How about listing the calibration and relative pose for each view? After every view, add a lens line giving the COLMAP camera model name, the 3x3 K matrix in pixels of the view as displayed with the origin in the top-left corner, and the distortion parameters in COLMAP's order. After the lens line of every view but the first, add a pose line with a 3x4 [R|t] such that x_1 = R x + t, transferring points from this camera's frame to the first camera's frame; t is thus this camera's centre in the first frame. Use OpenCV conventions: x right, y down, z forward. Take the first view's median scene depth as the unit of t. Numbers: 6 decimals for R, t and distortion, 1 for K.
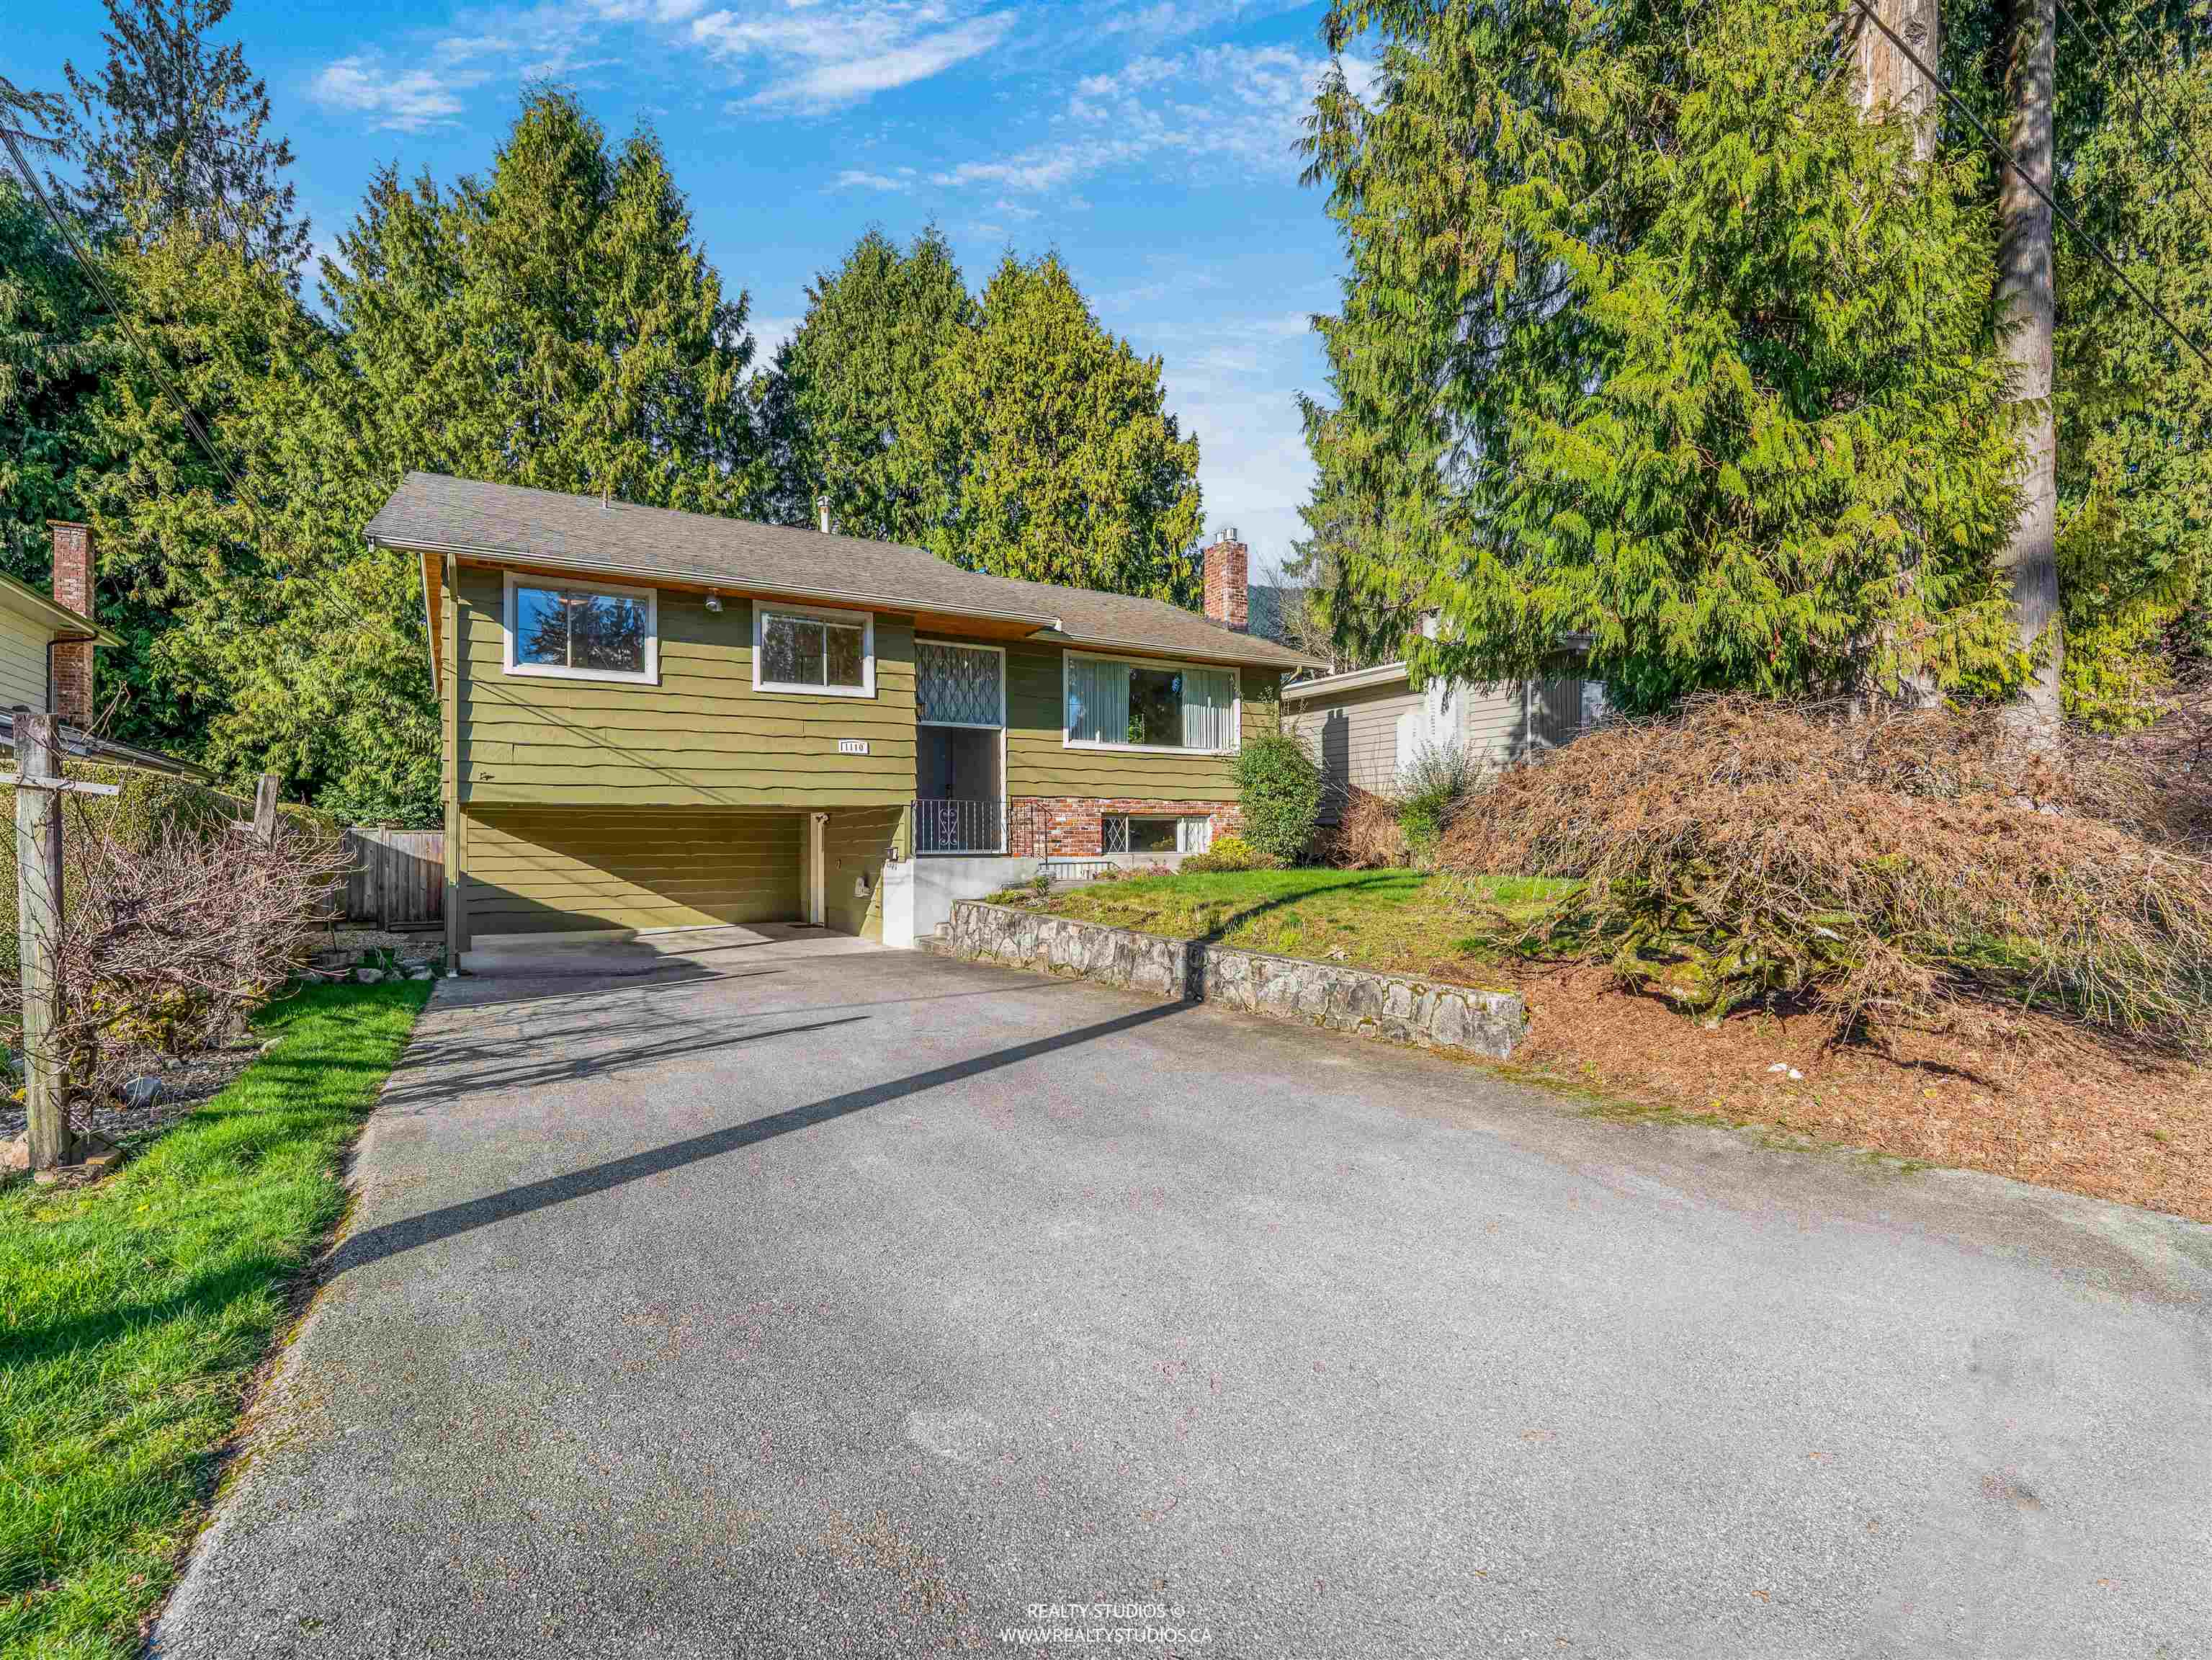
lens RADIAL K [[1036.8, 0, 1100.7], [0, 1036.8, 816.5], [0, 0, 1]] dist [-0.002858, -0.000553]
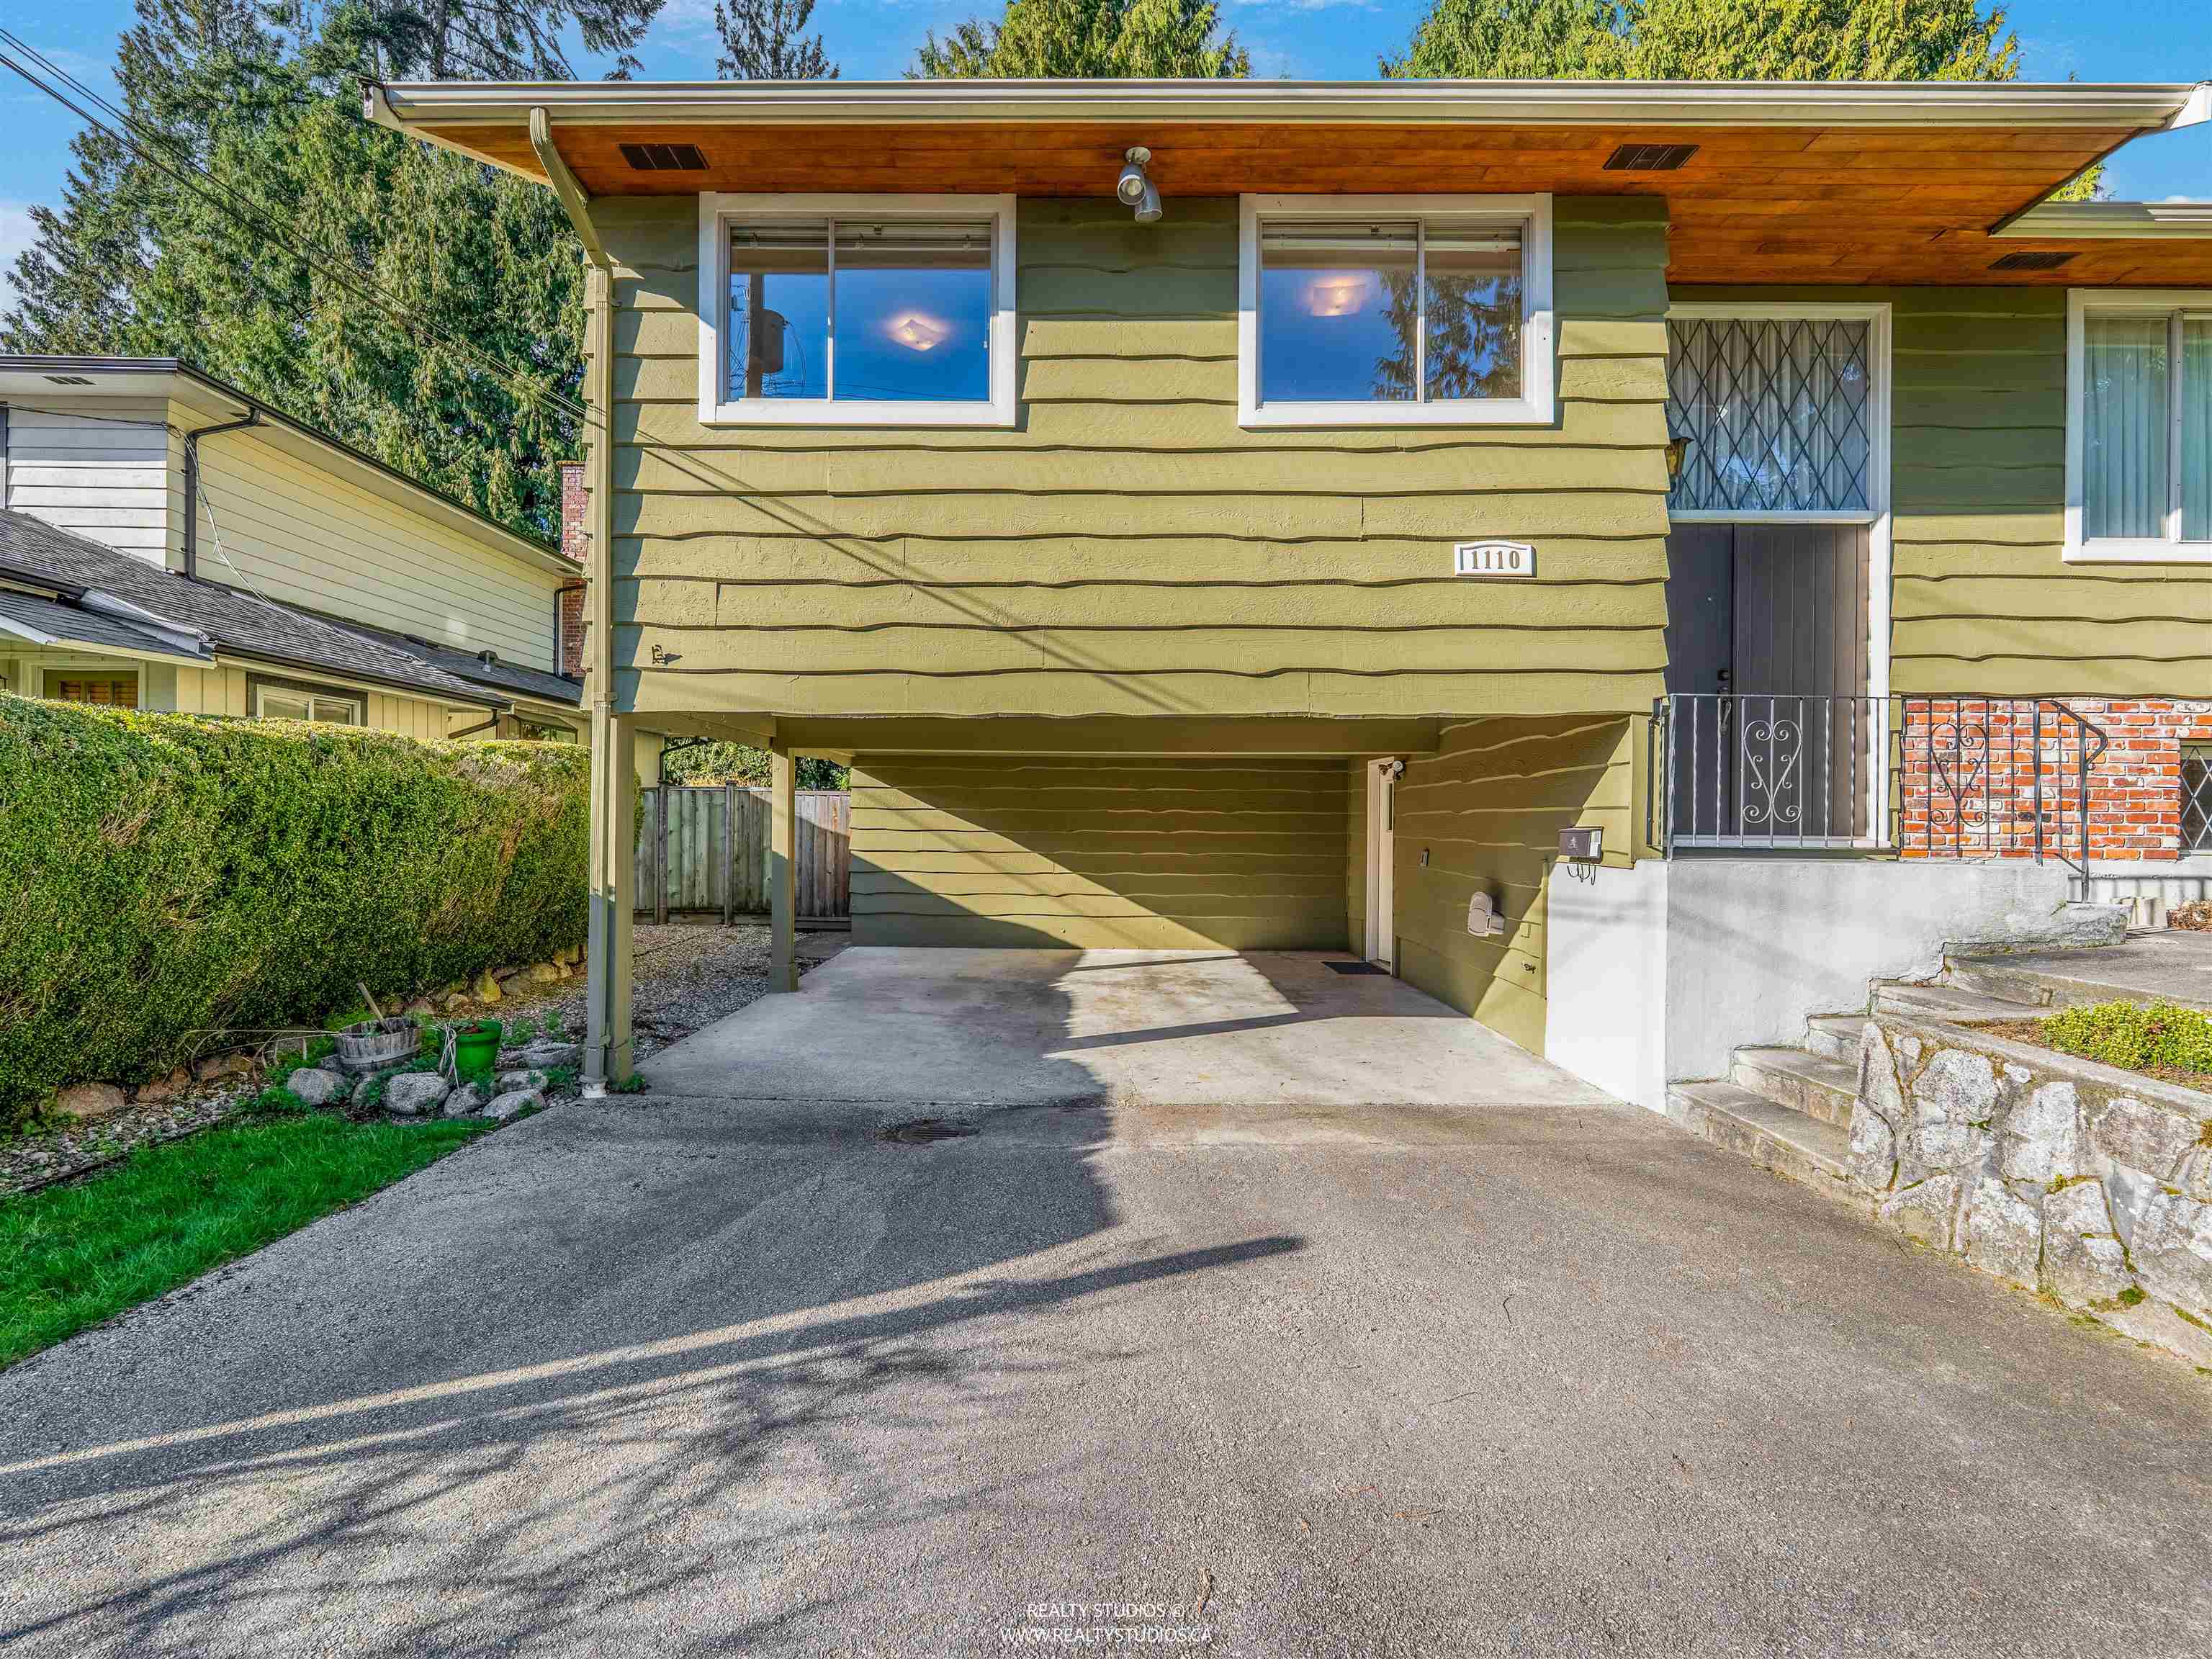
lens RADIAL K [[908.4, 0, 1138.2], [0, 908.4, 837.2], [0, 0, 1]] dist [-0.000680, -0.000573]
pose [[0.873697, 0.022887, -0.485932, -0.183992], [-0.000365, 0.998923, 0.046392, 0.018228], [0.486471, -0.040356, 0.872764, 0.629398]]
